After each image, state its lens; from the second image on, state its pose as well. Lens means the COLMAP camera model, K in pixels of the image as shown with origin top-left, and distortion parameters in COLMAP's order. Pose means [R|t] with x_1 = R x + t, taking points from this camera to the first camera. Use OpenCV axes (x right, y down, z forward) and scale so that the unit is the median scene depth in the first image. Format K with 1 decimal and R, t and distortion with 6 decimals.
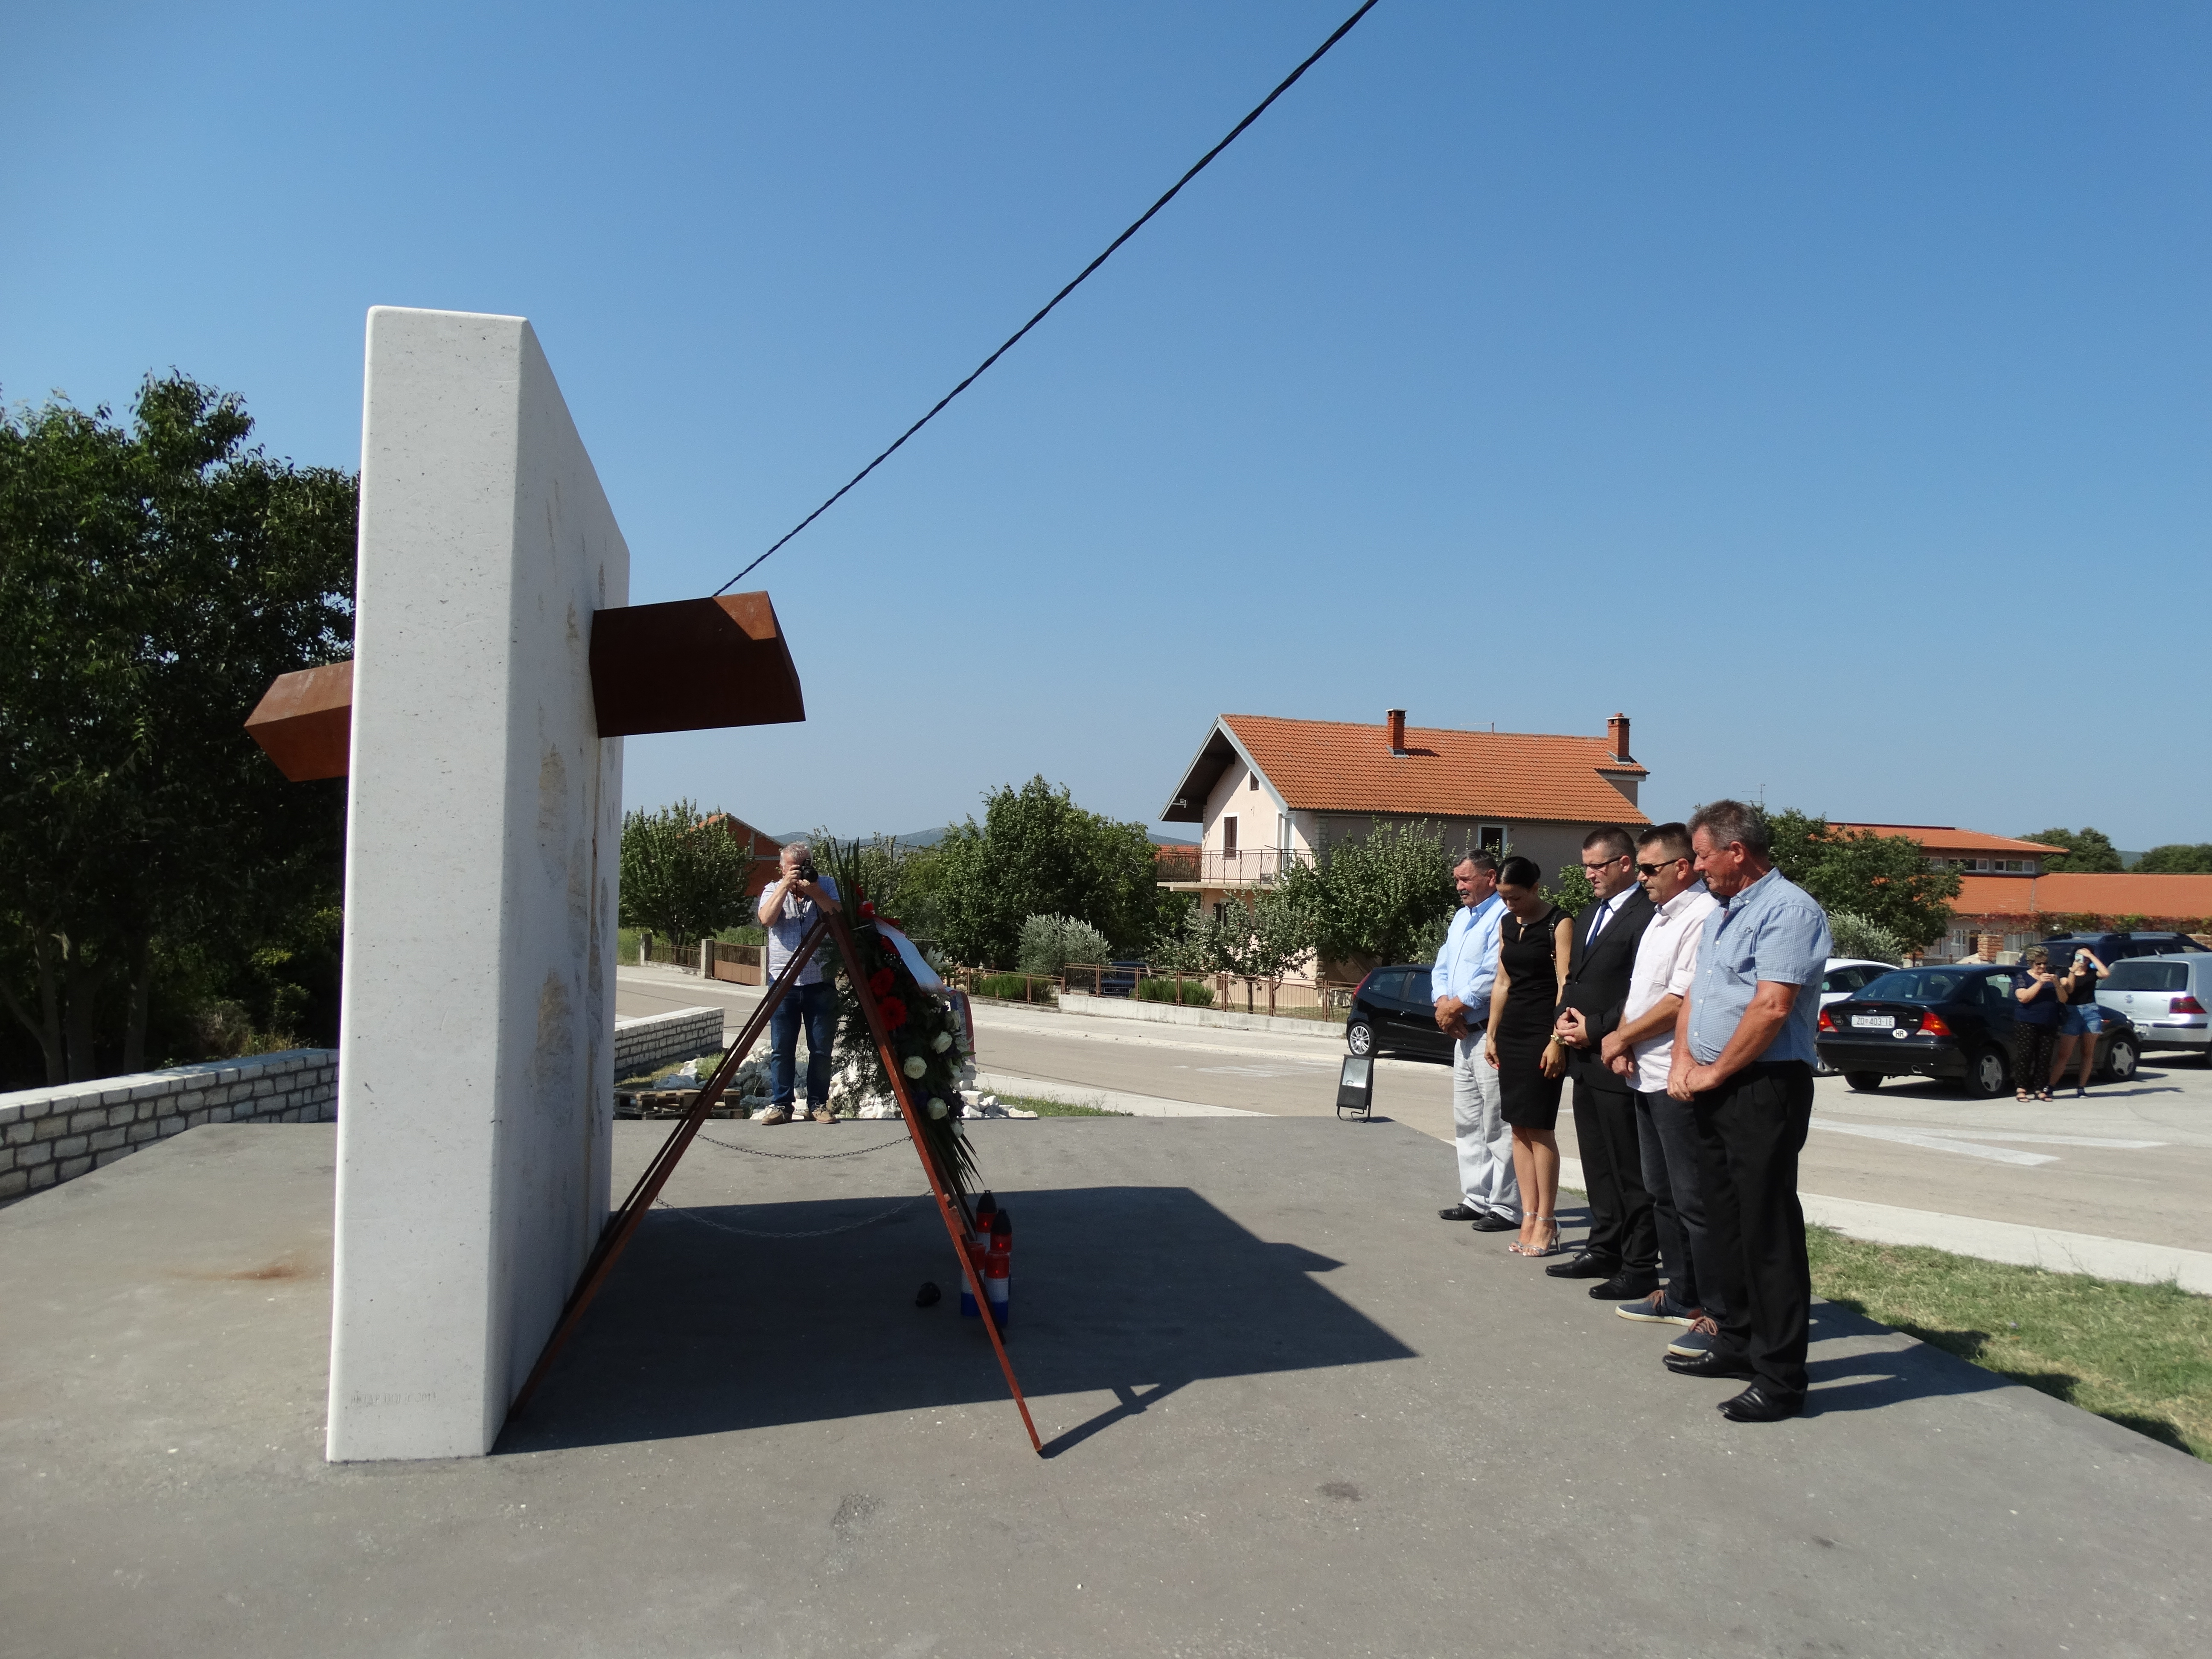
lens RADIAL K [[1578.1, 0, 1097.6], [0, 1578.1, 804.3], [0, 0, 1]] dist [-0.007645, 0.010488]
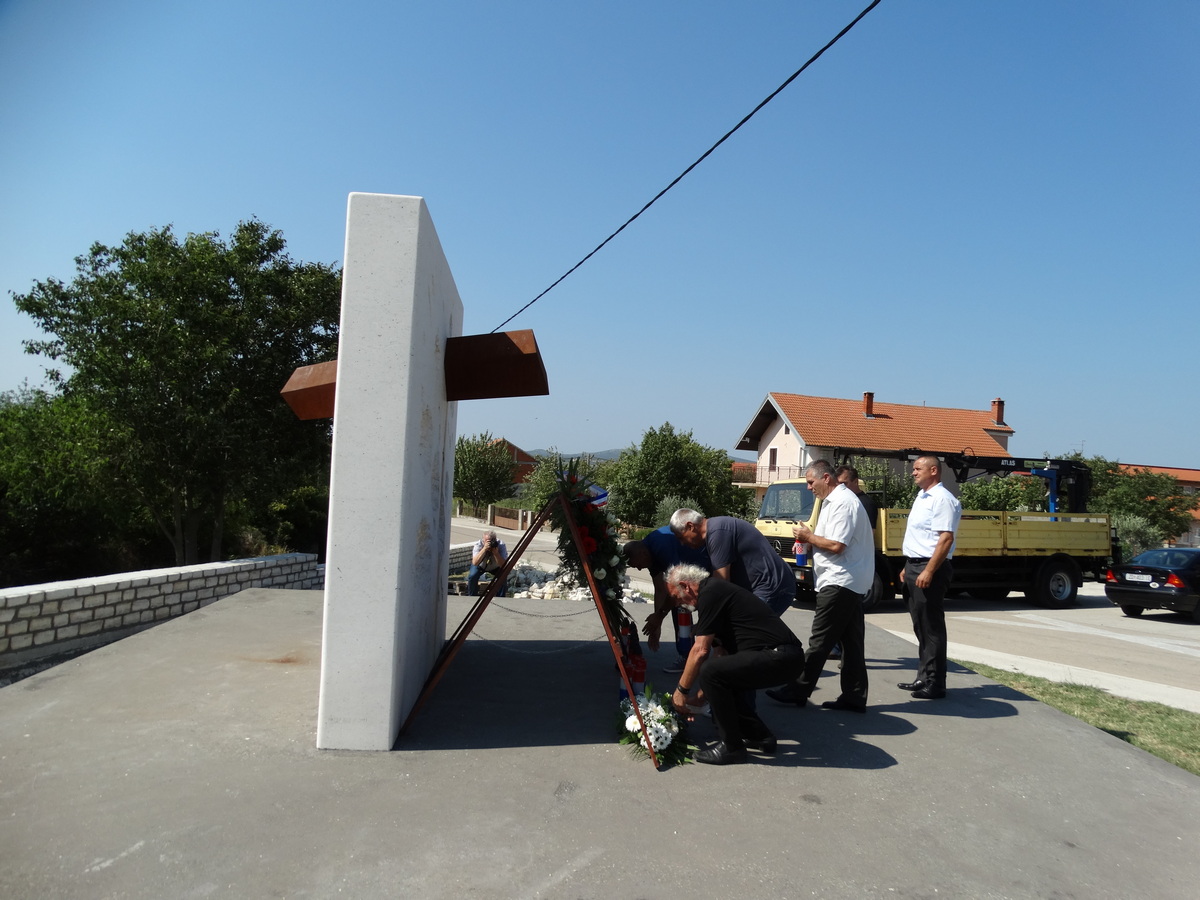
lens RADIAL K [[851.1, 0, 606.7], [0, 851.1, 443.8], [0, 0, 1]] dist [0.010152, -0.004044]
pose [[0.993587, 0.029500, -0.109152, 0.003176], [-0.028762, 0.999552, 0.008328, -0.003718], [0.109349, -0.005135, 0.993990, -0.052310]]
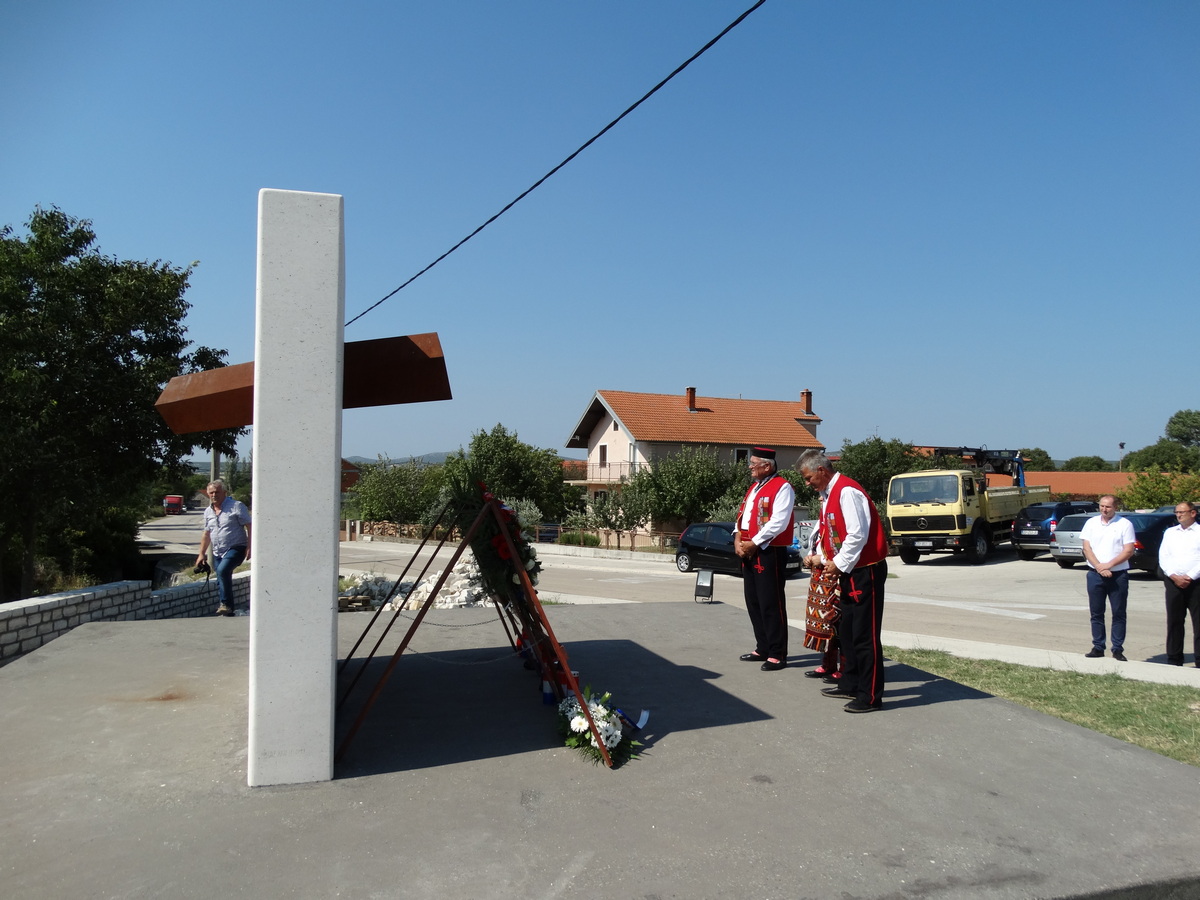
lens RADIAL K [[853.6, 0, 600.0], [0, 853.6, 450.0], [0, 0, 1]] dist [0.018533, -0.011196]
pose [[0.996703, -0.011750, 0.080279, -0.095621], [0.010688, 0.999850, 0.013640, -0.004570], [-0.080427, -0.012737, 0.996679, -0.055364]]
